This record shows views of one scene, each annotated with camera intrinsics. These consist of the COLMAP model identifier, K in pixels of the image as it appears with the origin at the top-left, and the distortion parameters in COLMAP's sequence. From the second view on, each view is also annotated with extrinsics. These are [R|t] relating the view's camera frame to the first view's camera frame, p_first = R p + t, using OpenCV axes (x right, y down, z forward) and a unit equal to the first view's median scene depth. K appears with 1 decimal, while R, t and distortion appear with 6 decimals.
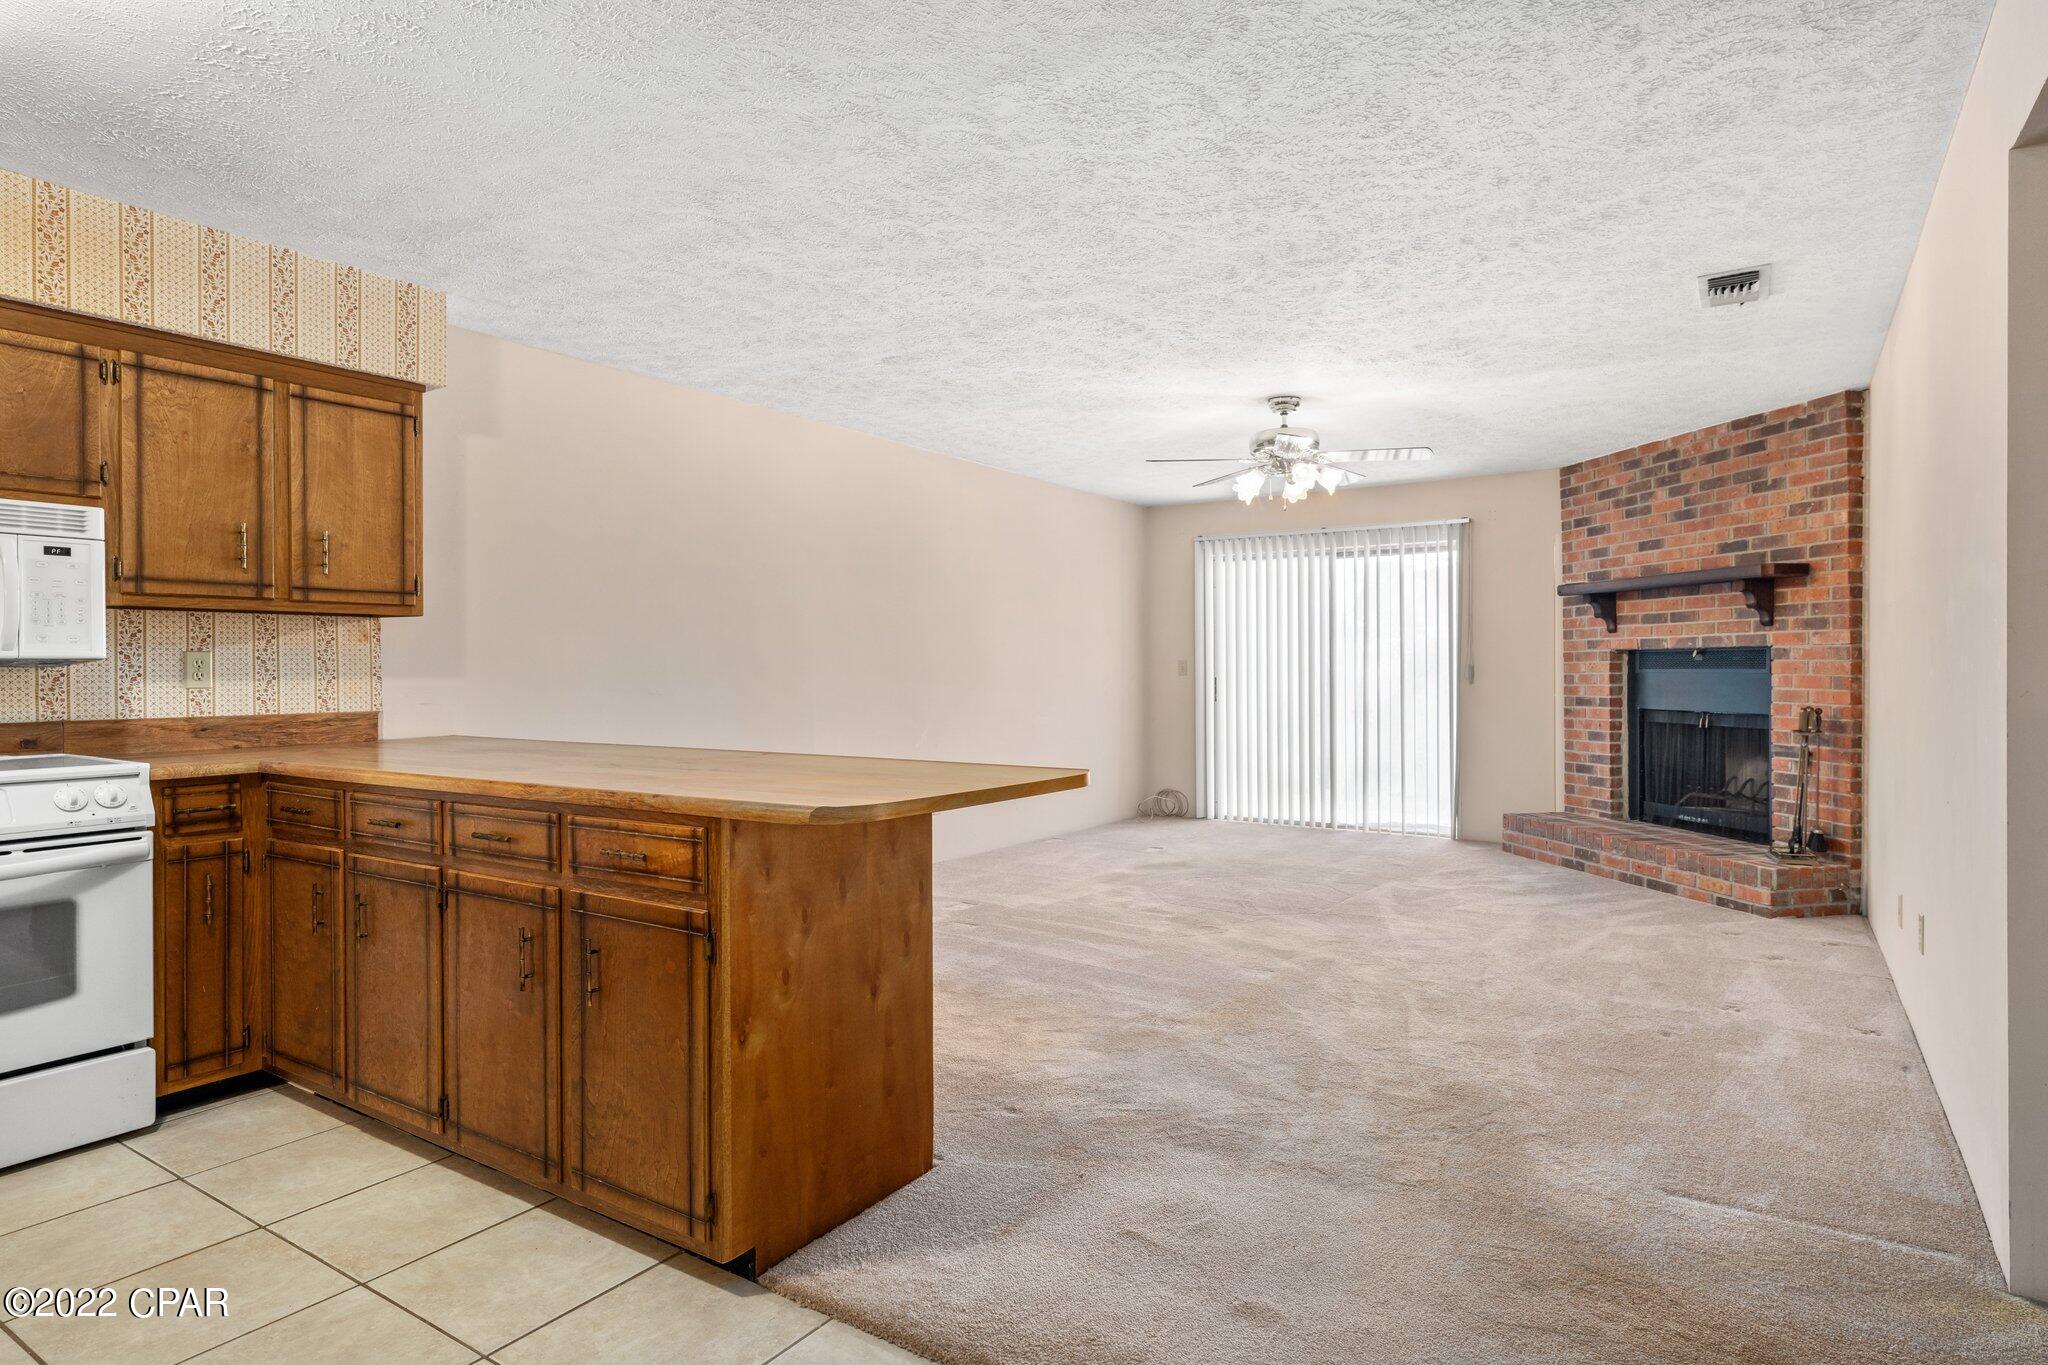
lens RADIAL K [[1109.7, 0, 1012.5], [0, 1109.7, 680.9], [0, 0, 1]] dist [0.003835, 0.001455]
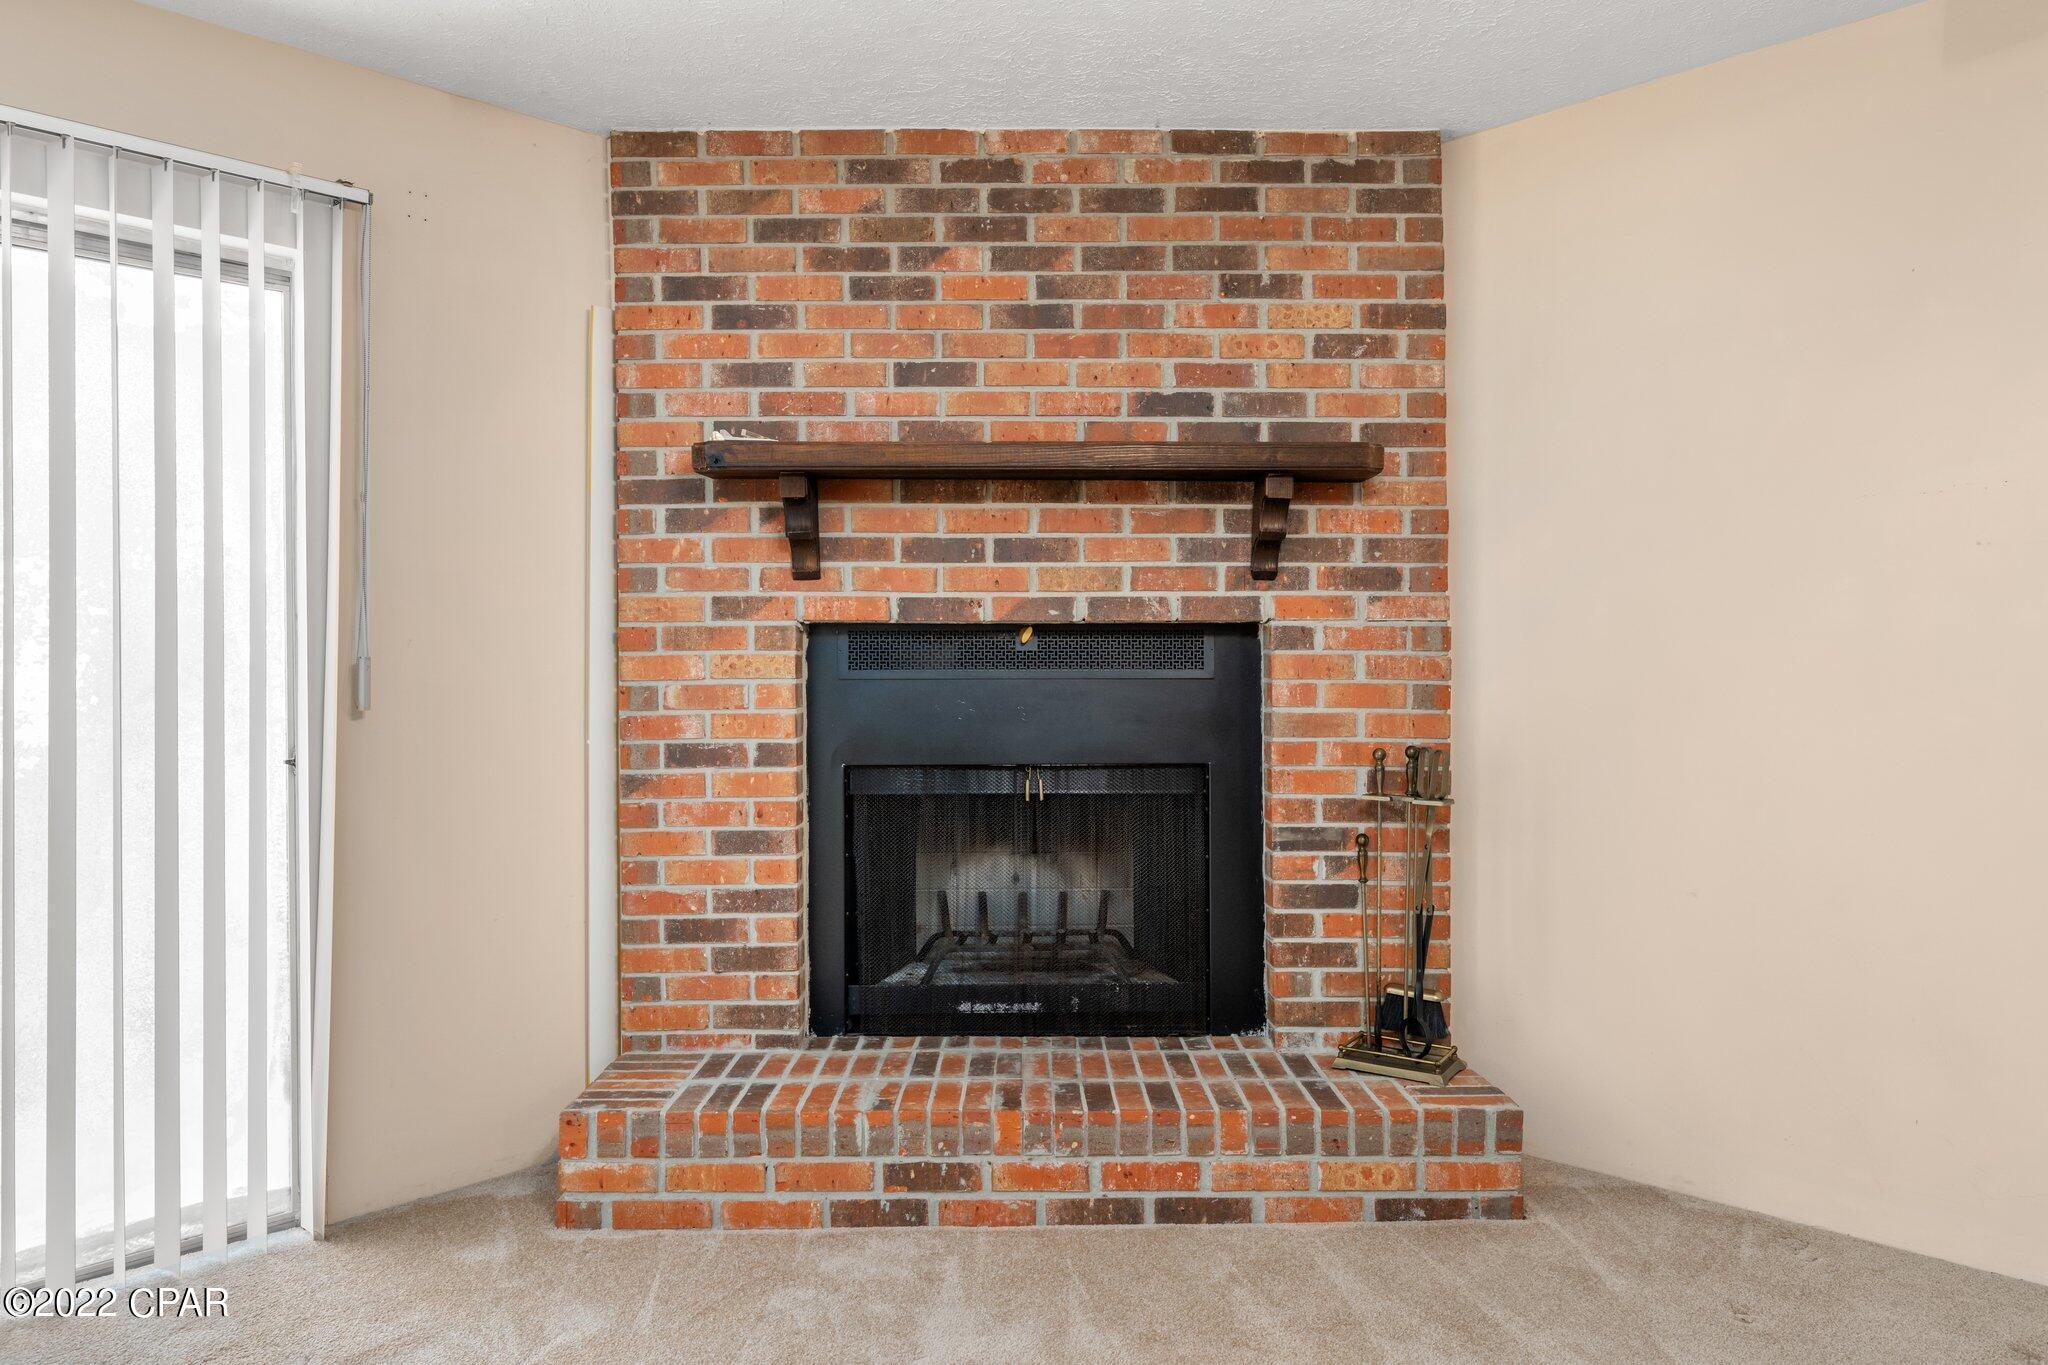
lens RADIAL K [[1365.0, 0, 1017.3], [0, 1365.0, 655.3], [0, 0, 1]] dist [0.002168, 0.001105]
pose [[0.172086, 0.004171, 0.985073, 0.083907], [0.012023, 0.999908, -0.006334, -0.014508], [-0.985008, 0.012934, 0.172020, 0.999083]]
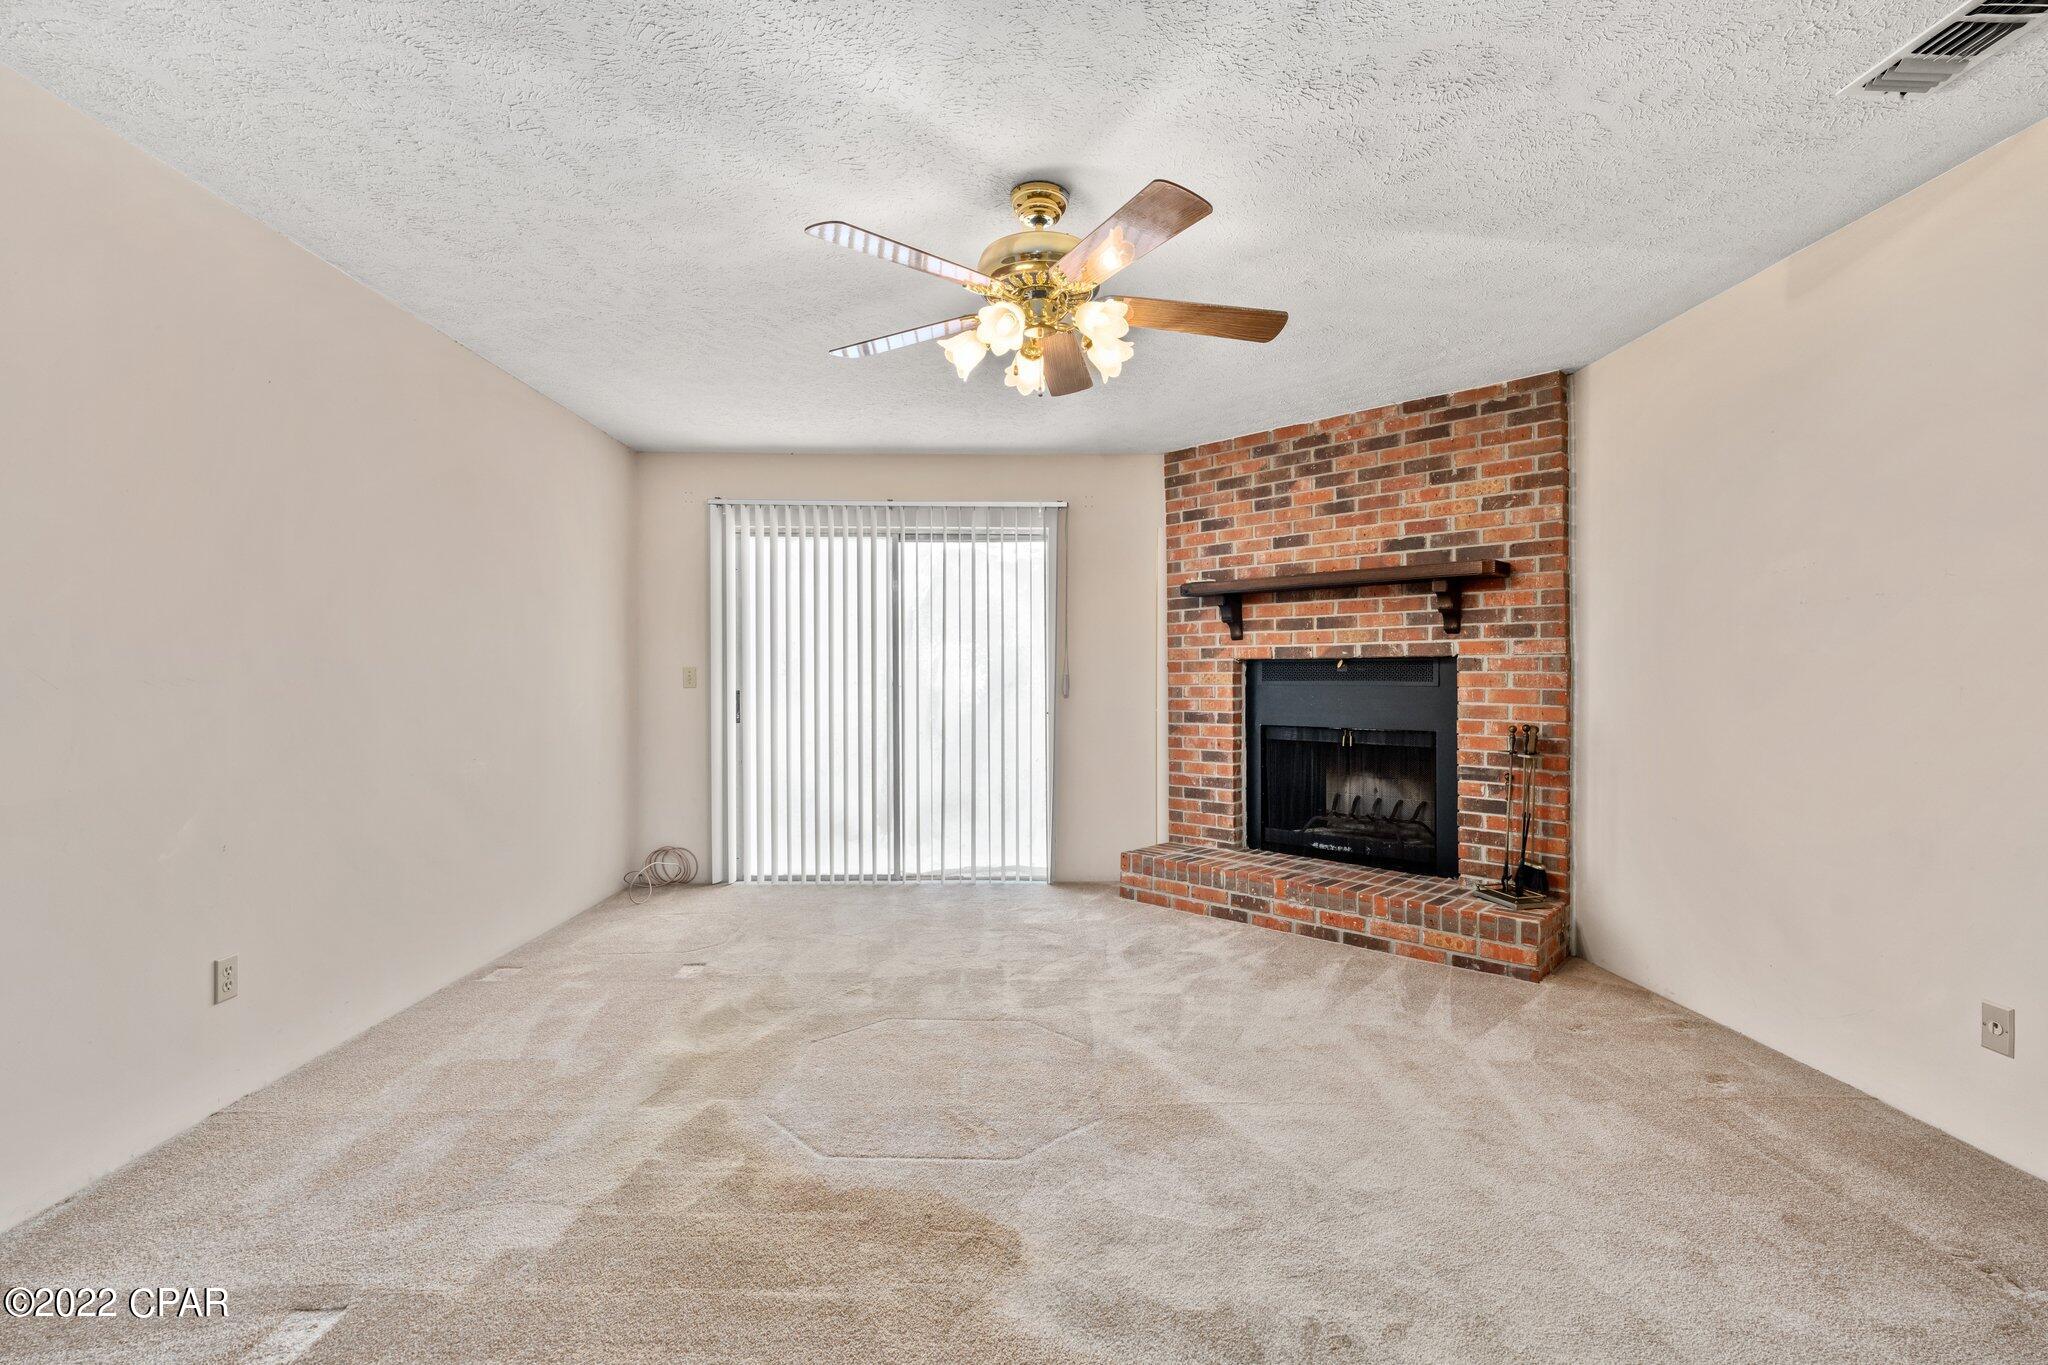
lens RADIAL K [[914.7, 0, 1024.4], [0, 914.7, 681.1], [0, 0, 1]] dist [0.008096, 0.000301]
pose [[0.813528, 0.001104, 0.581525, -0.026352], [0.003356, 0.999973, -0.006594, -0.007465], [-0.581516, 0.007316, 0.813502, 0.599850]]
